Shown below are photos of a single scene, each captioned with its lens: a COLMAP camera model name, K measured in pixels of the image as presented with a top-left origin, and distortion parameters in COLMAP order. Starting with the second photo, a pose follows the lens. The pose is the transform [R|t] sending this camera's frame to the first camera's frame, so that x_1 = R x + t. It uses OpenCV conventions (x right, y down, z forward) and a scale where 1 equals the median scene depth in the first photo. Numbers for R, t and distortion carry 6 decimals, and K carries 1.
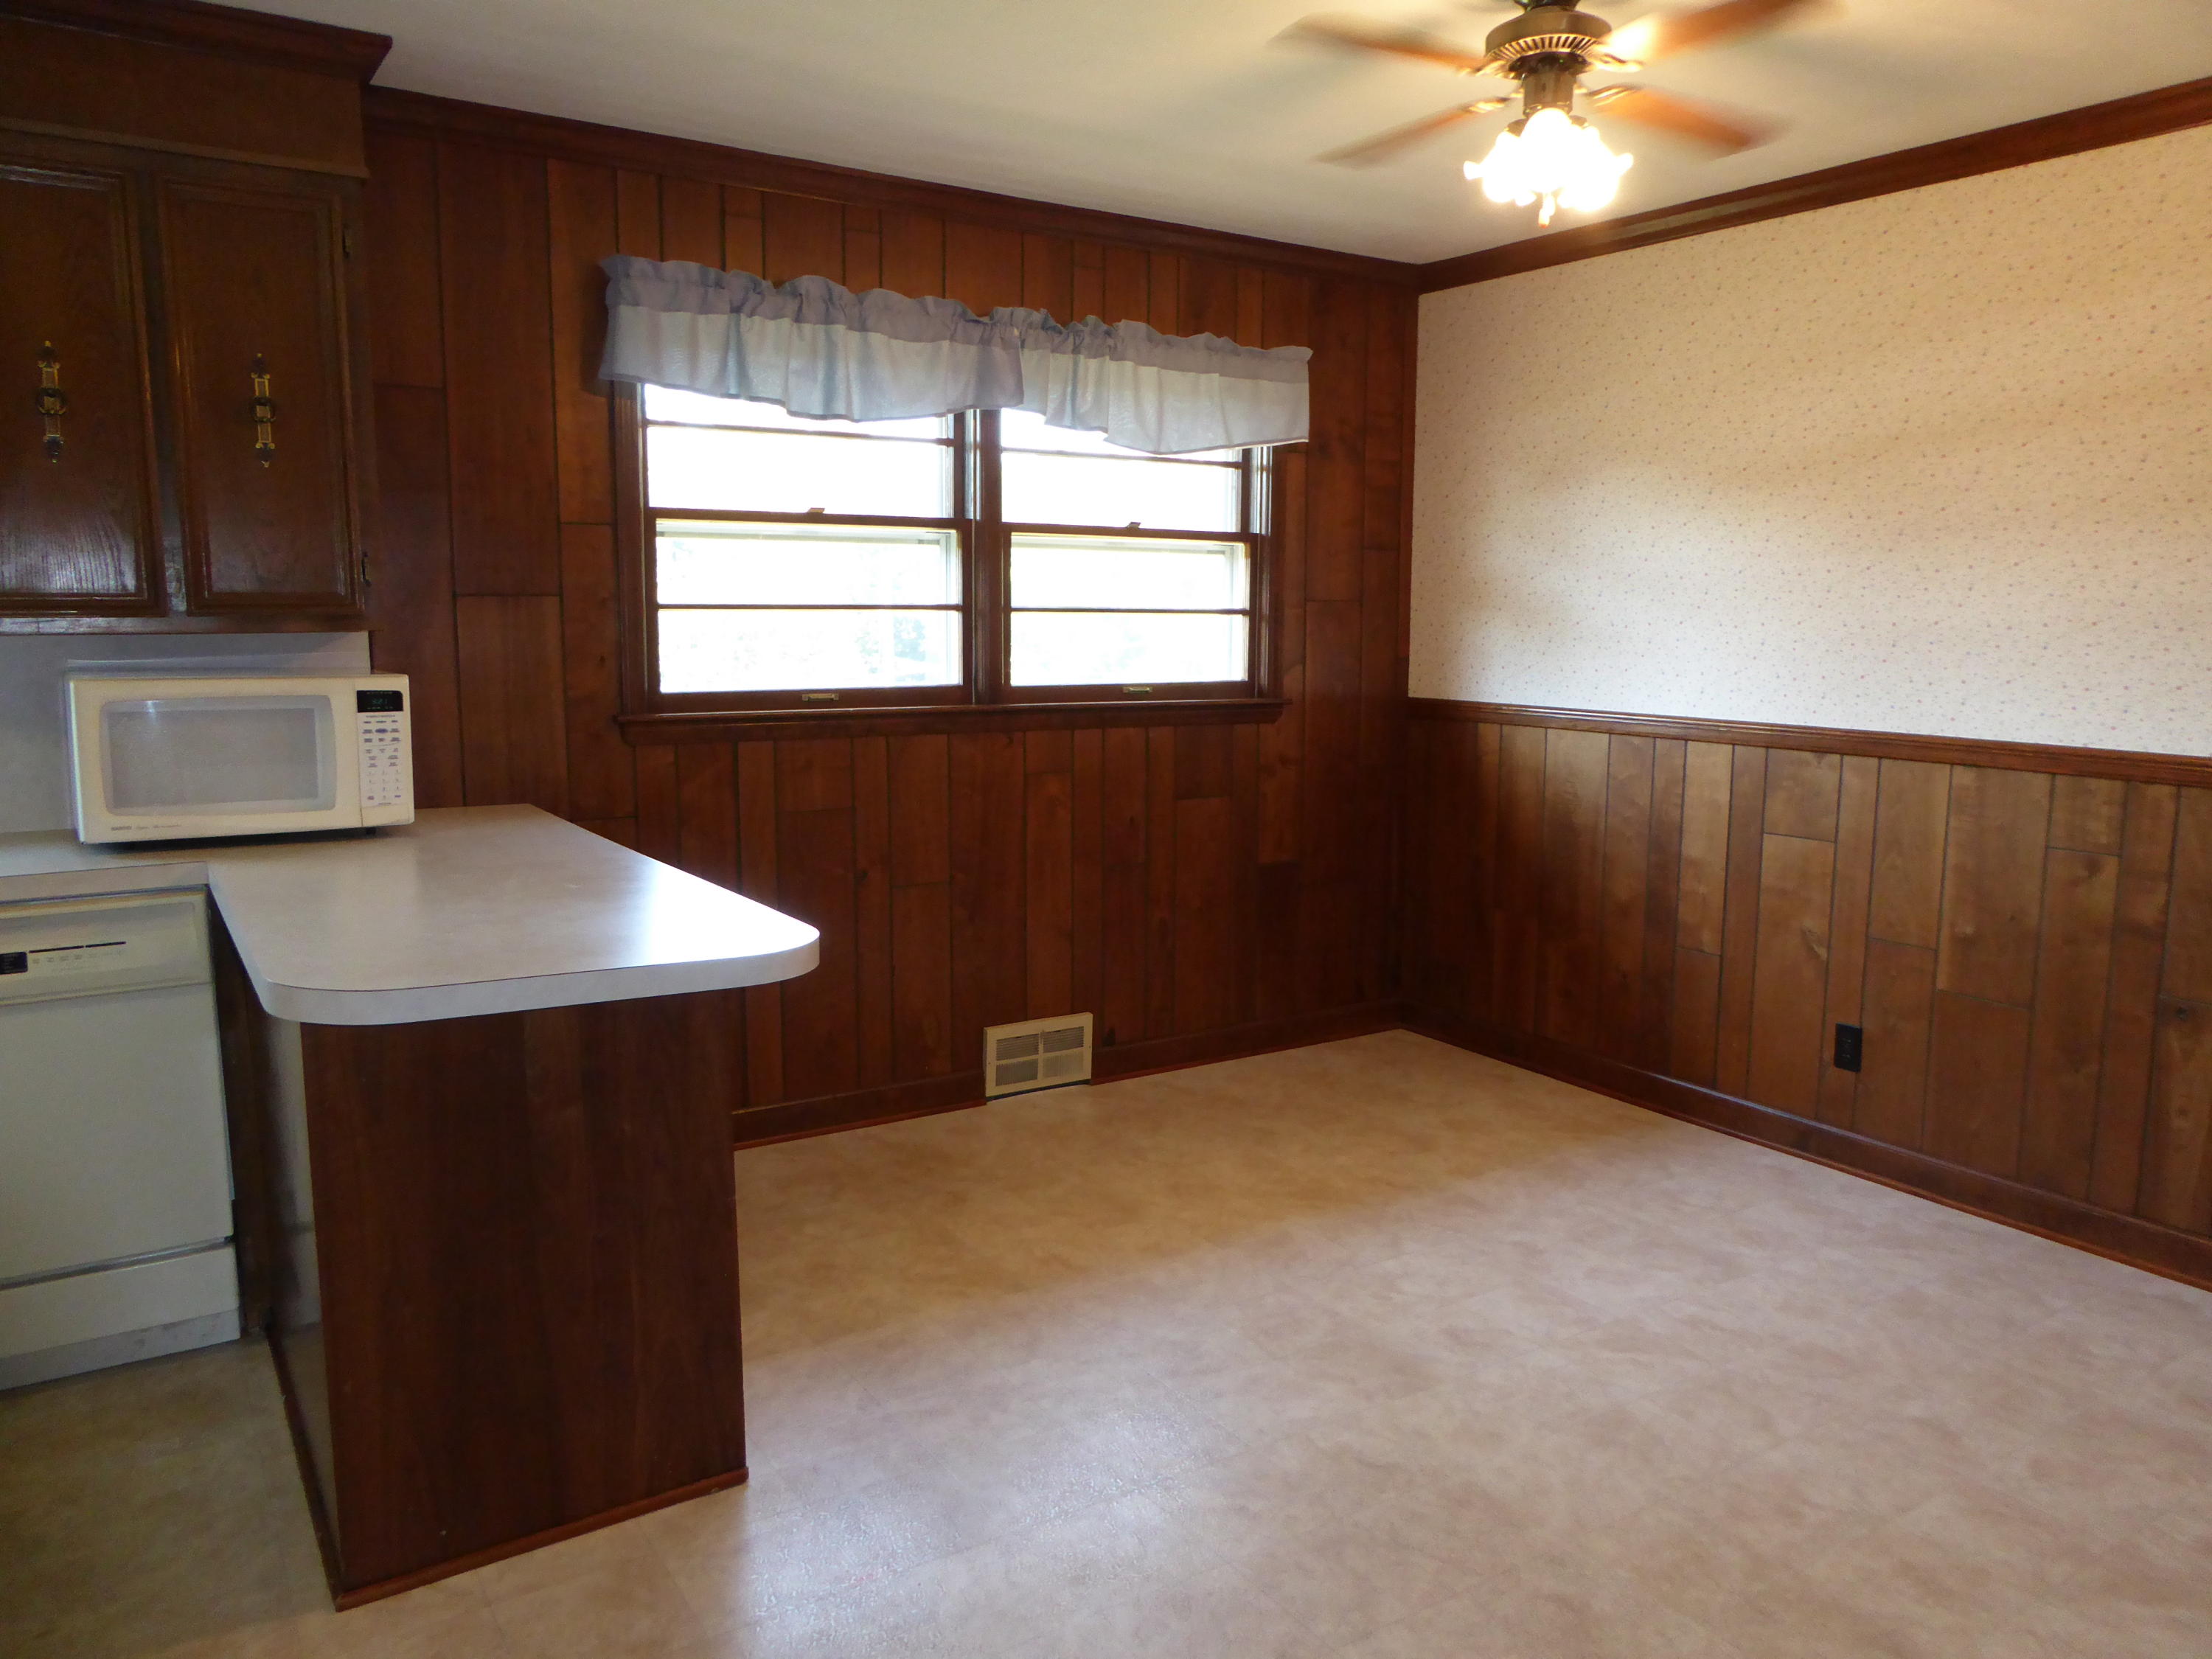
lens RADIAL K [[1576.7, 0, 1089.9], [0, 1576.7, 824.4], [0, 0, 1]] dist [-0.038815, 0.019989]
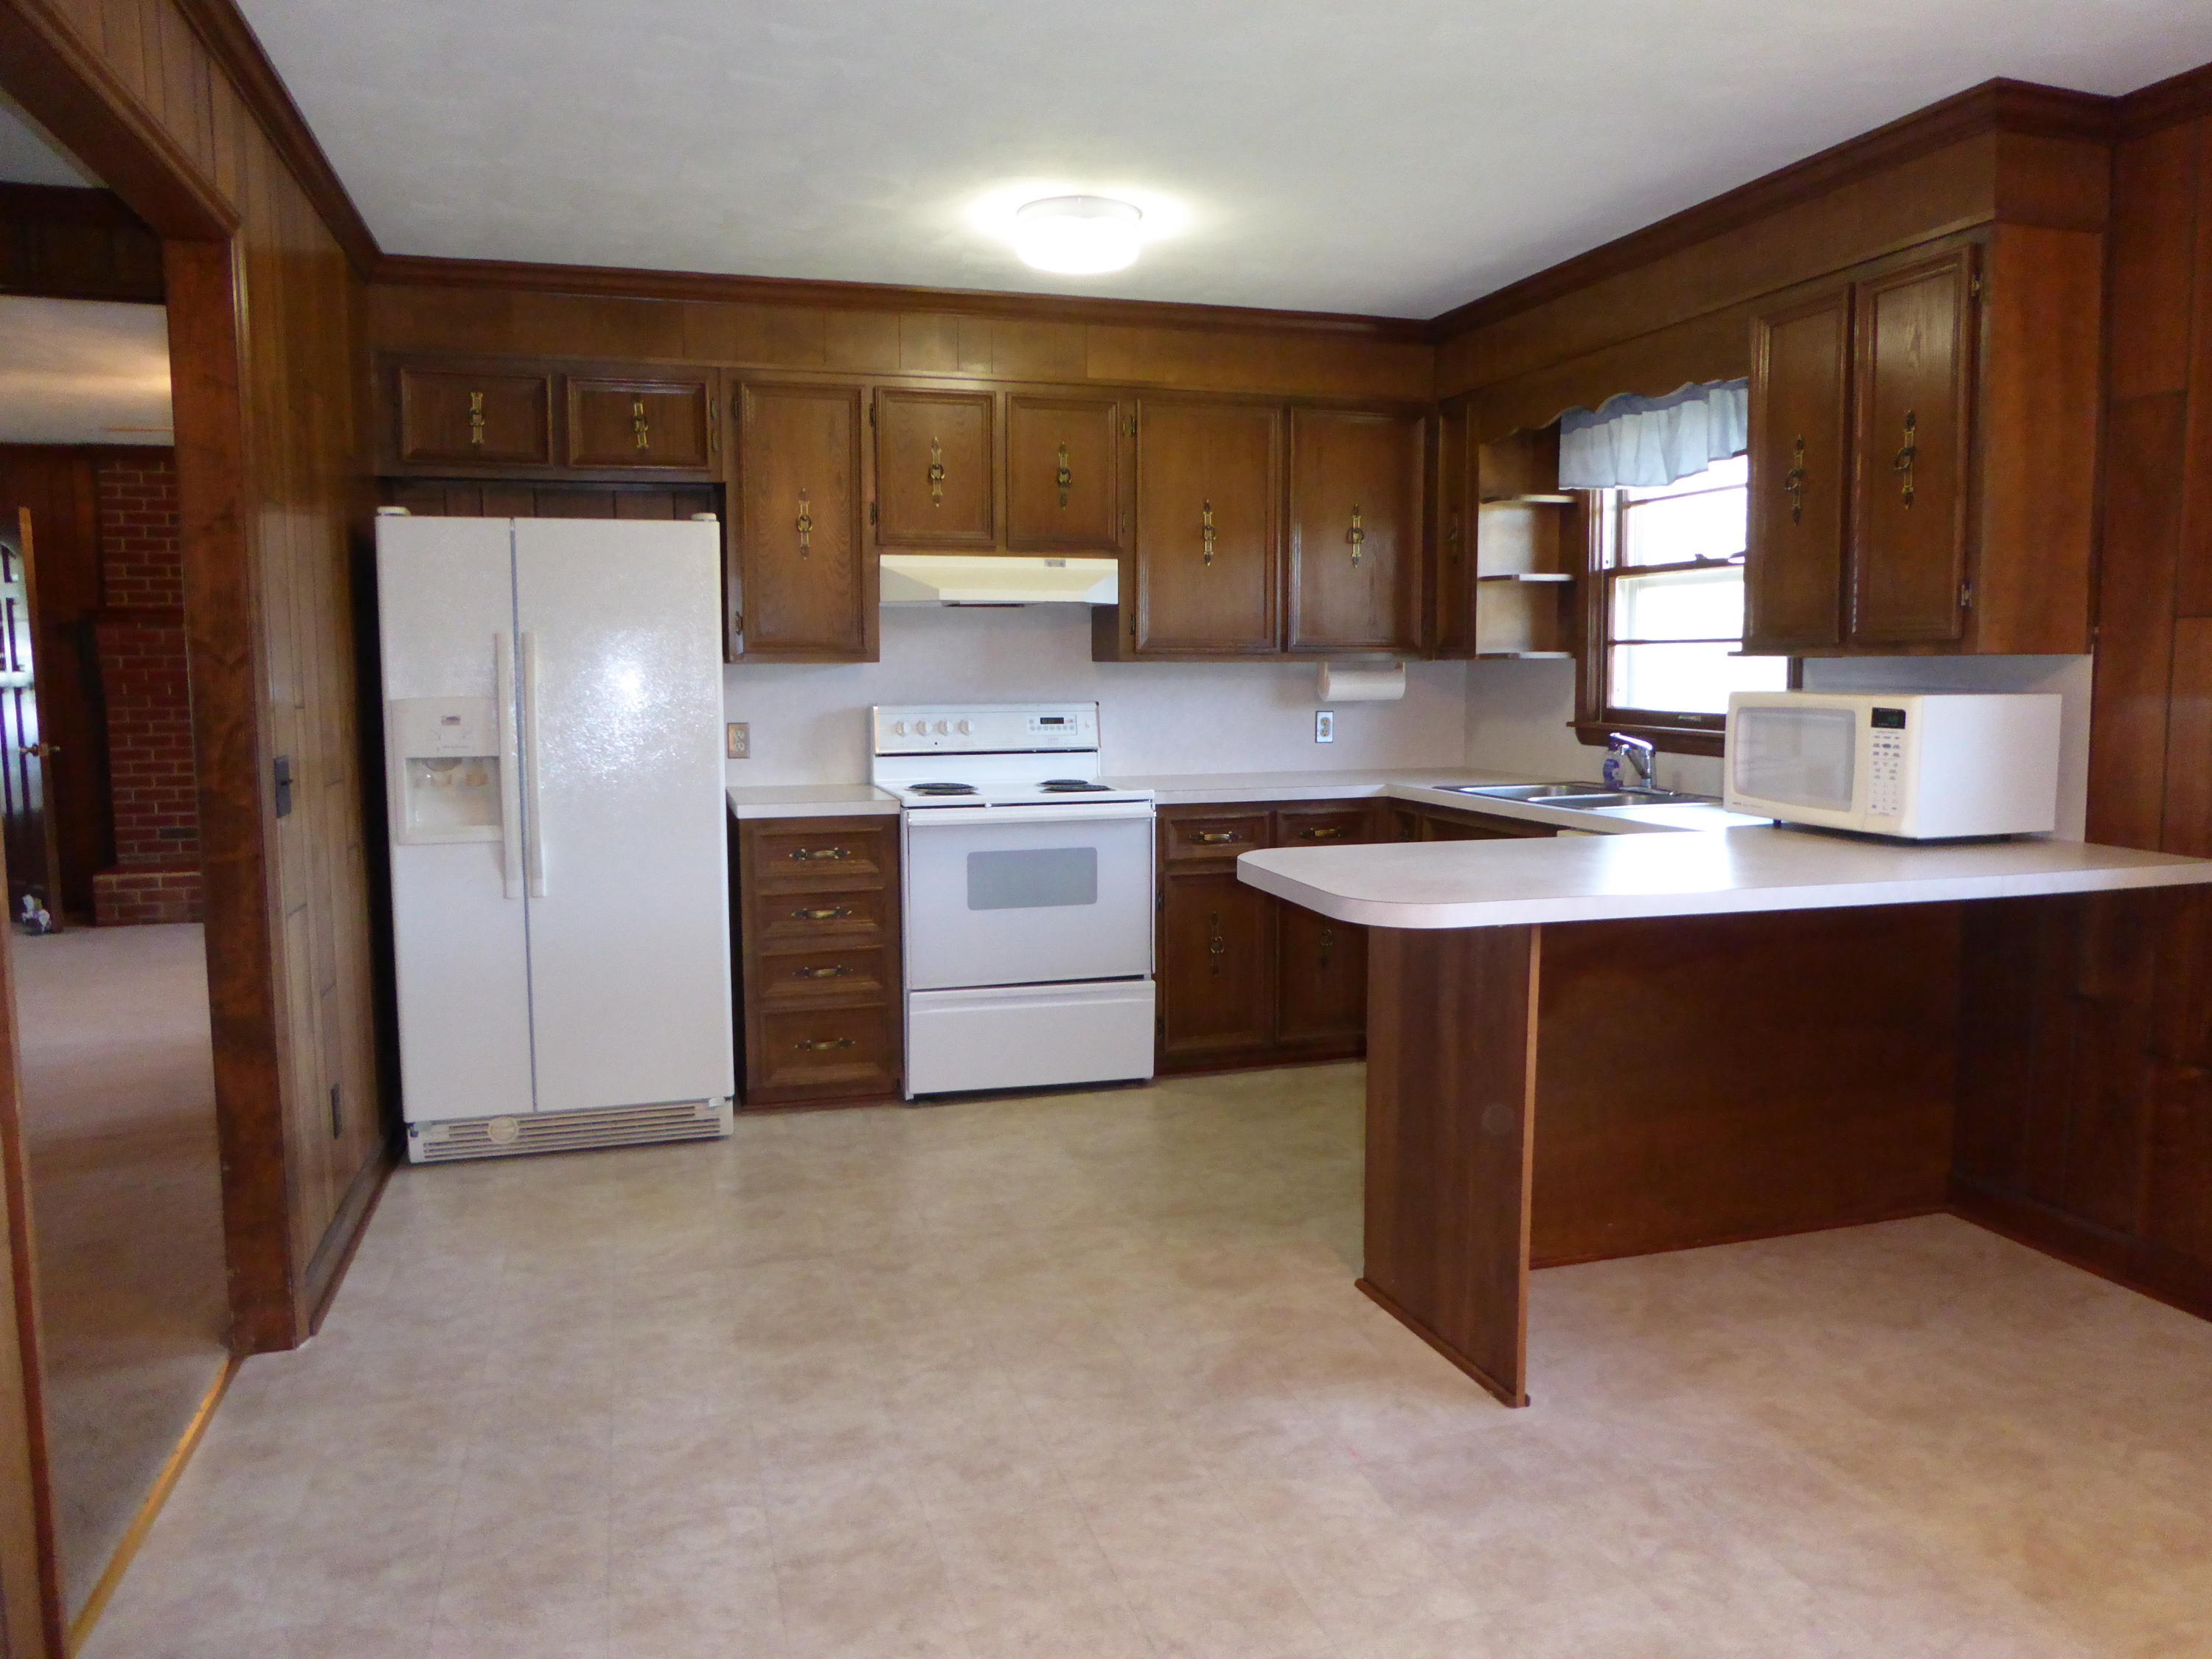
lens RADIAL K [[1576.7, 0, 1099.5], [0, 1576.7, 815.9], [0, 0, 1]] dist [-0.038815, 0.019989]
pose [[-0.245841, 0.114602, -0.962512, 0.723184], [-0.121956, 0.981438, 0.148005, -0.105825], [0.961608, 0.153769, -0.227301, 0.732381]]
